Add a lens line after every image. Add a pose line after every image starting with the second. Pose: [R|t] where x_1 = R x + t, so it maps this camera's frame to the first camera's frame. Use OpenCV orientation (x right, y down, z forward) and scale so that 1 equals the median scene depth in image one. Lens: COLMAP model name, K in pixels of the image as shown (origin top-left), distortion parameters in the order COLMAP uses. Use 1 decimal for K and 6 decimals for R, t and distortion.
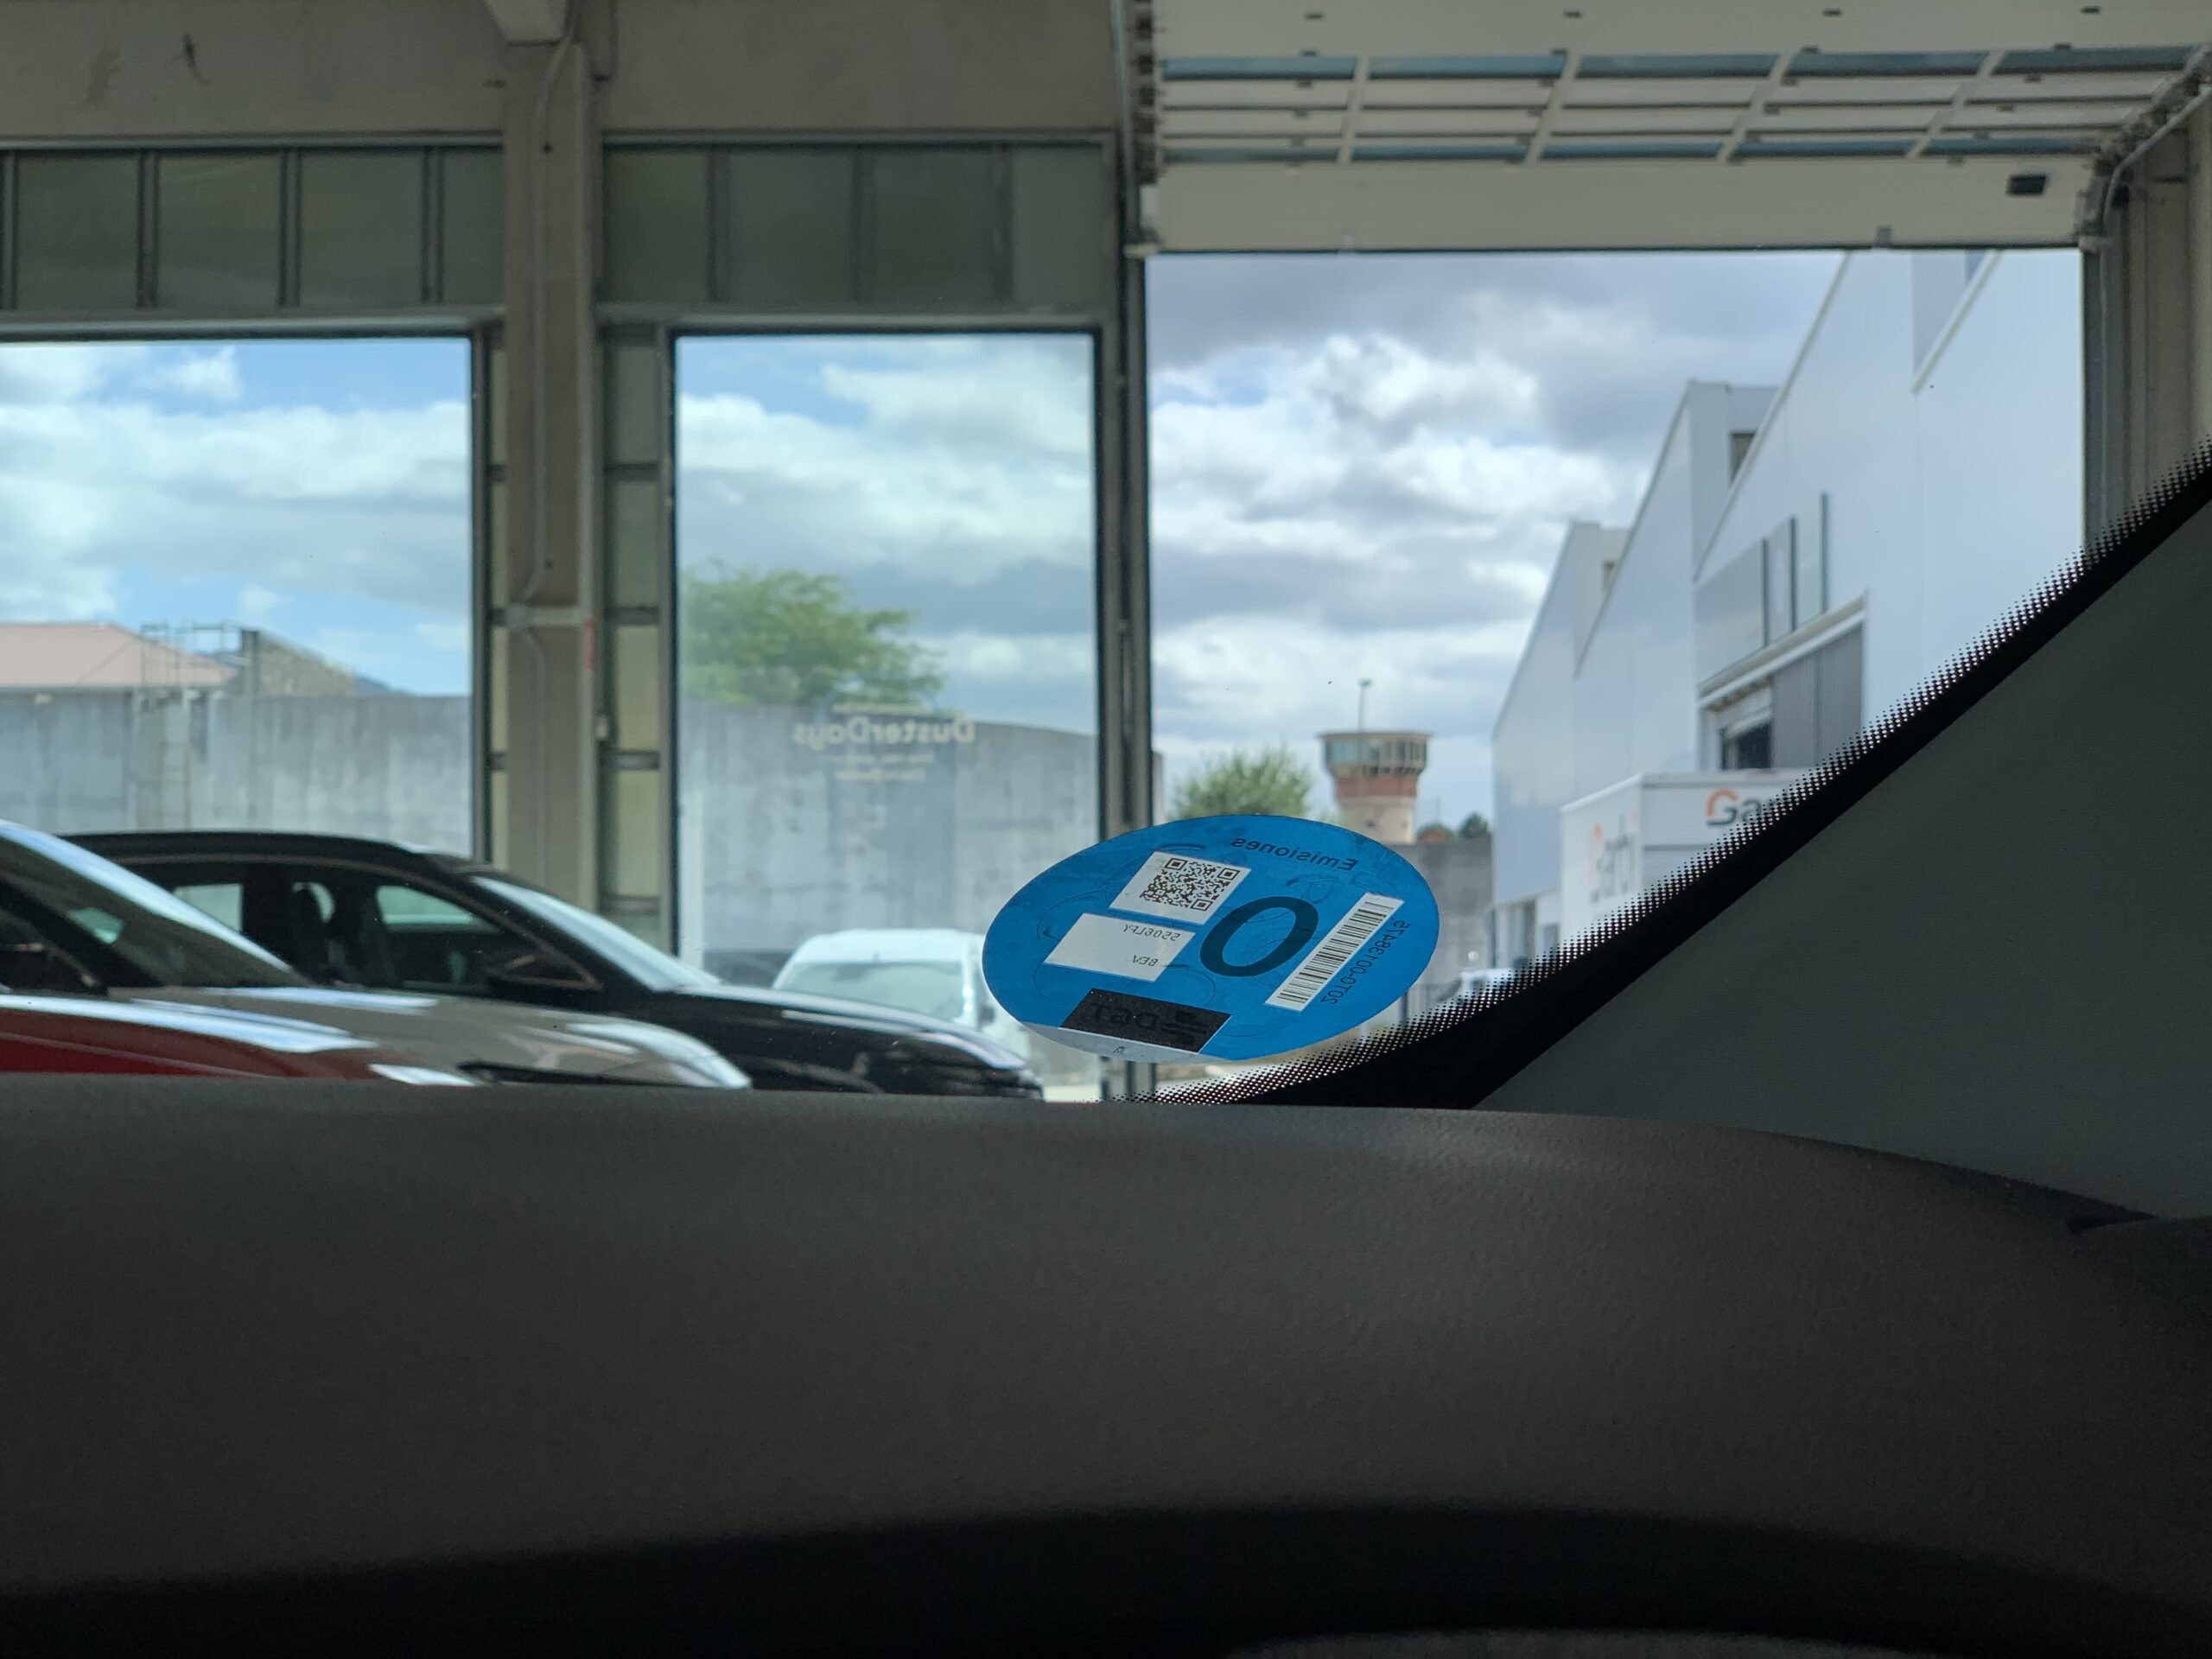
lens RADIAL K [[3415.1, 0, 1106.0], [0, 3415.1, 829.5], [0, 0, 1]] dist [-0.008355, -0.082335]
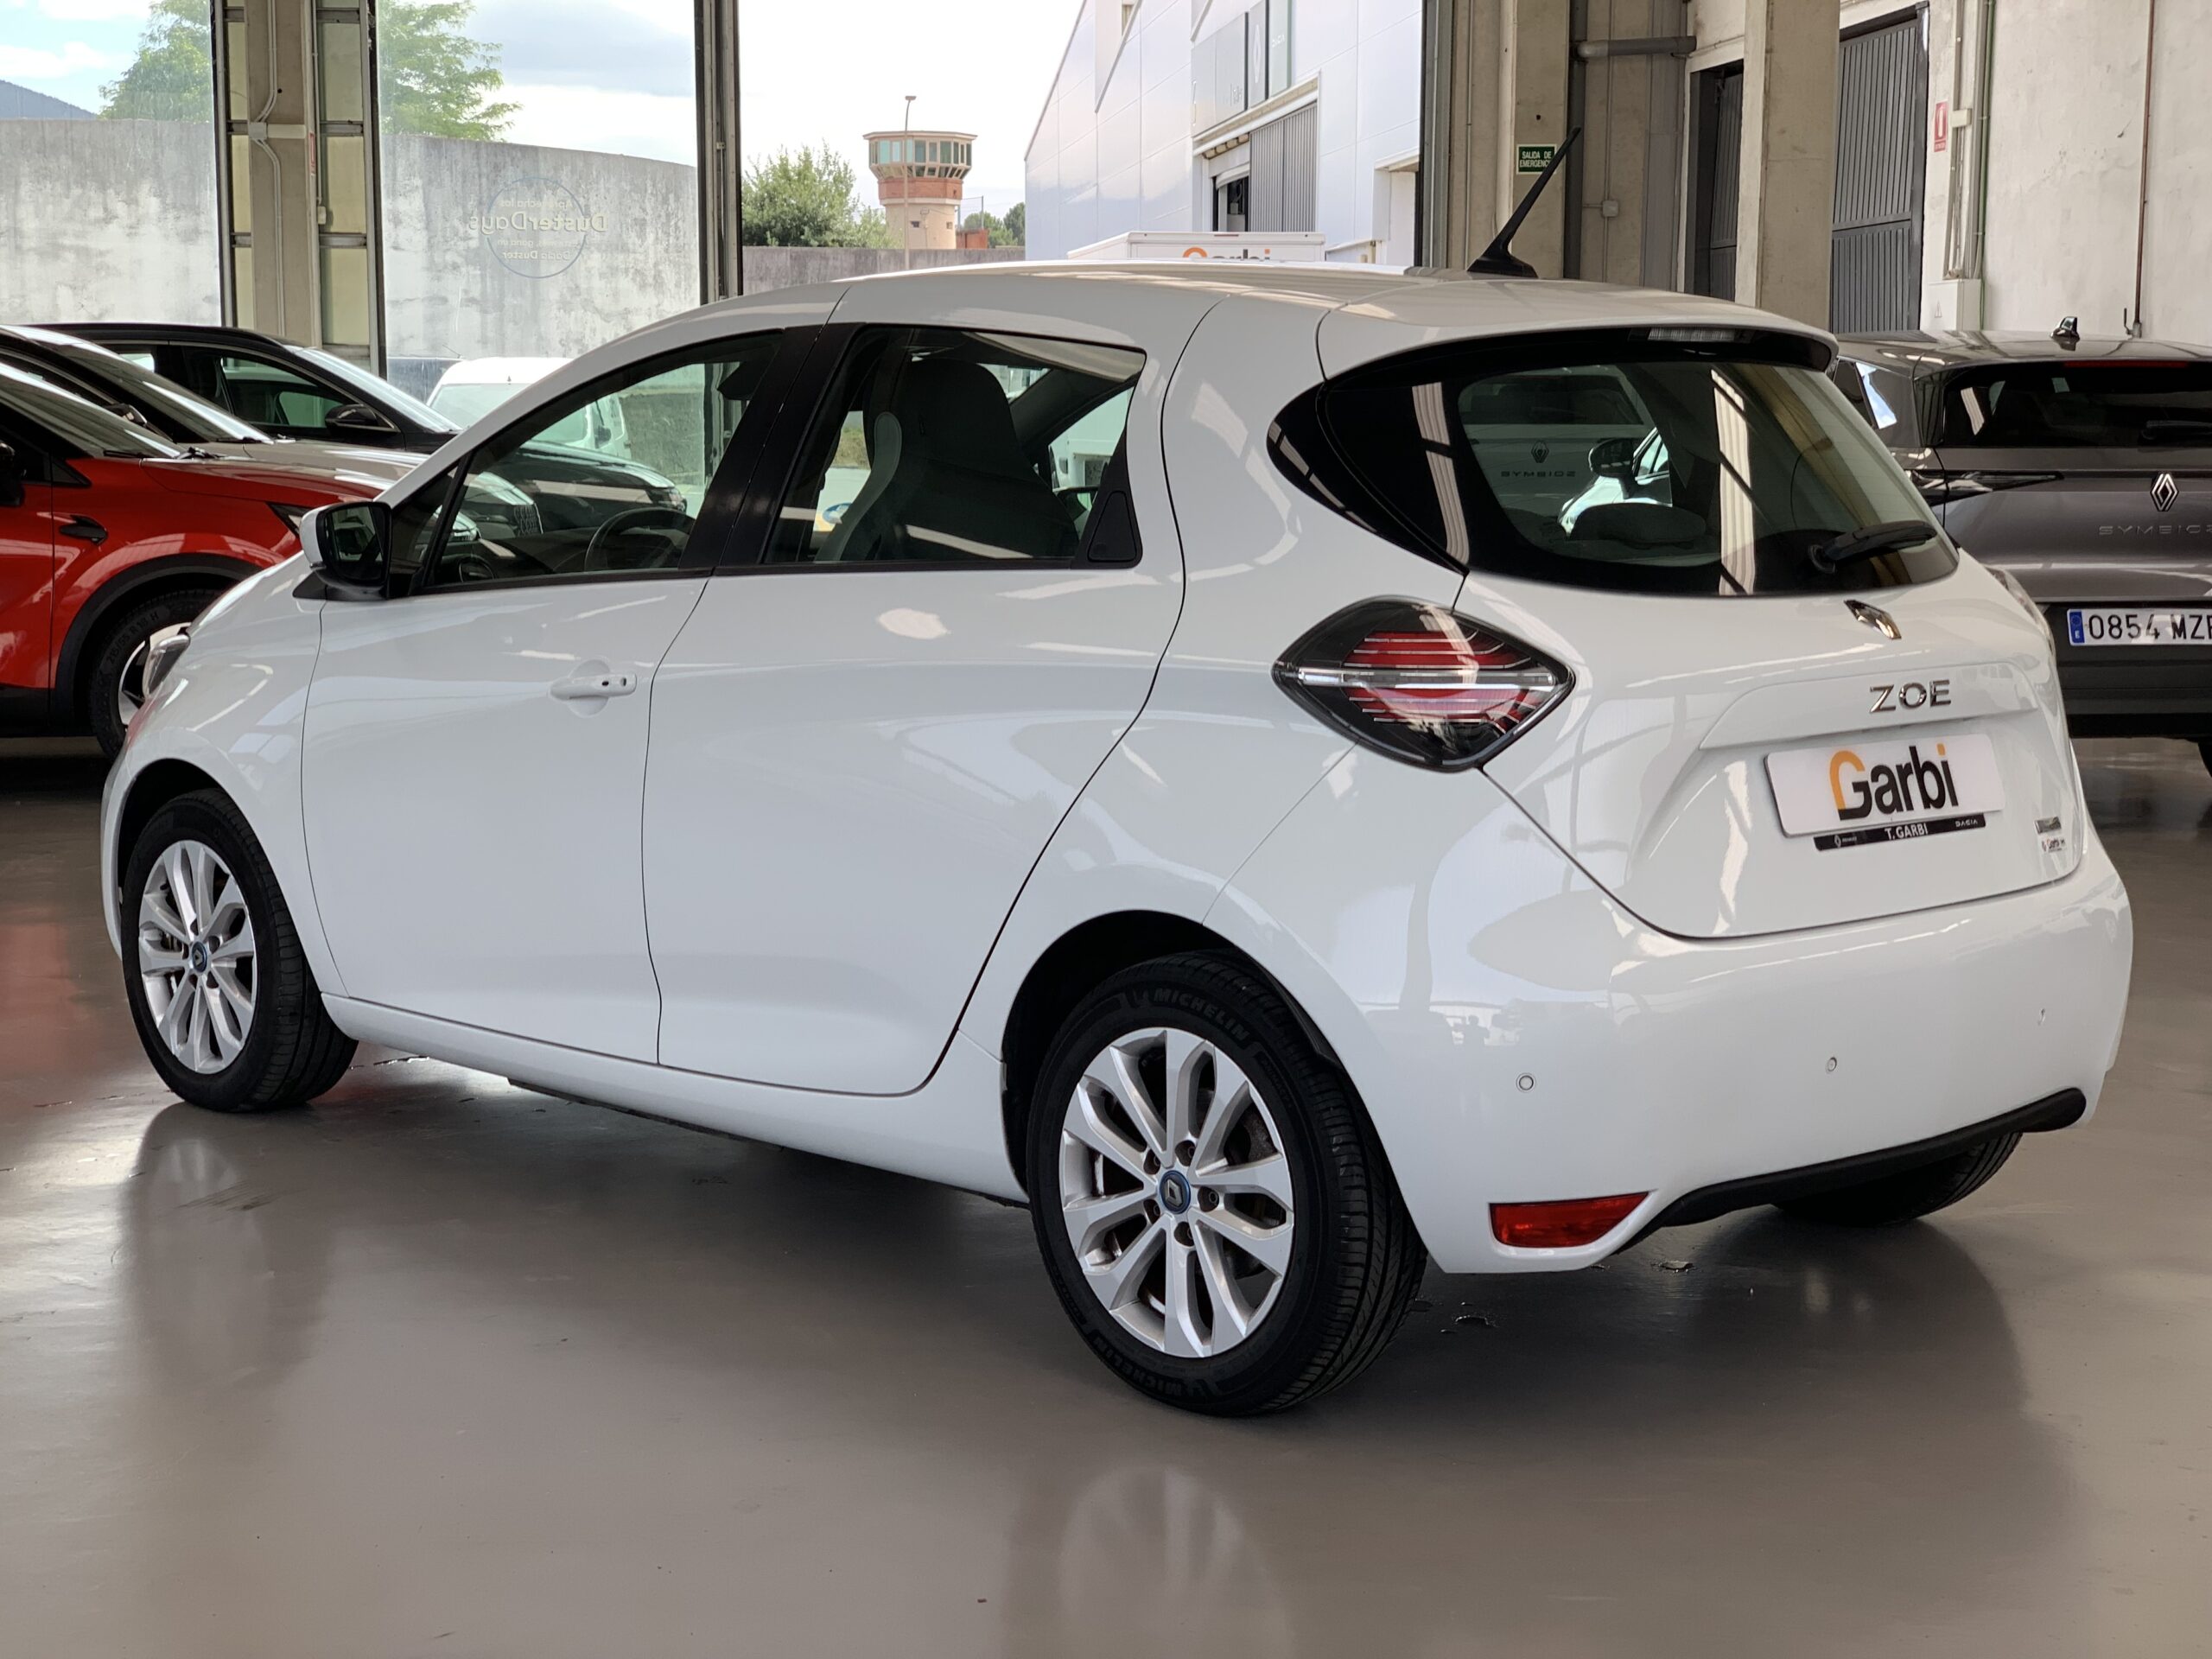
lens RADIAL K [[3357.8, 0, 1106.0], [0, 3357.8, 829.5], [0, 0, 1]] dist [0.034475, -0.021443]
pose [[0.991190, -0.010642, 0.132019, -0.011776], [-0.013272, 0.983769, 0.178948, -0.018070], [-0.131781, -0.179124, 0.974961, -0.190724]]
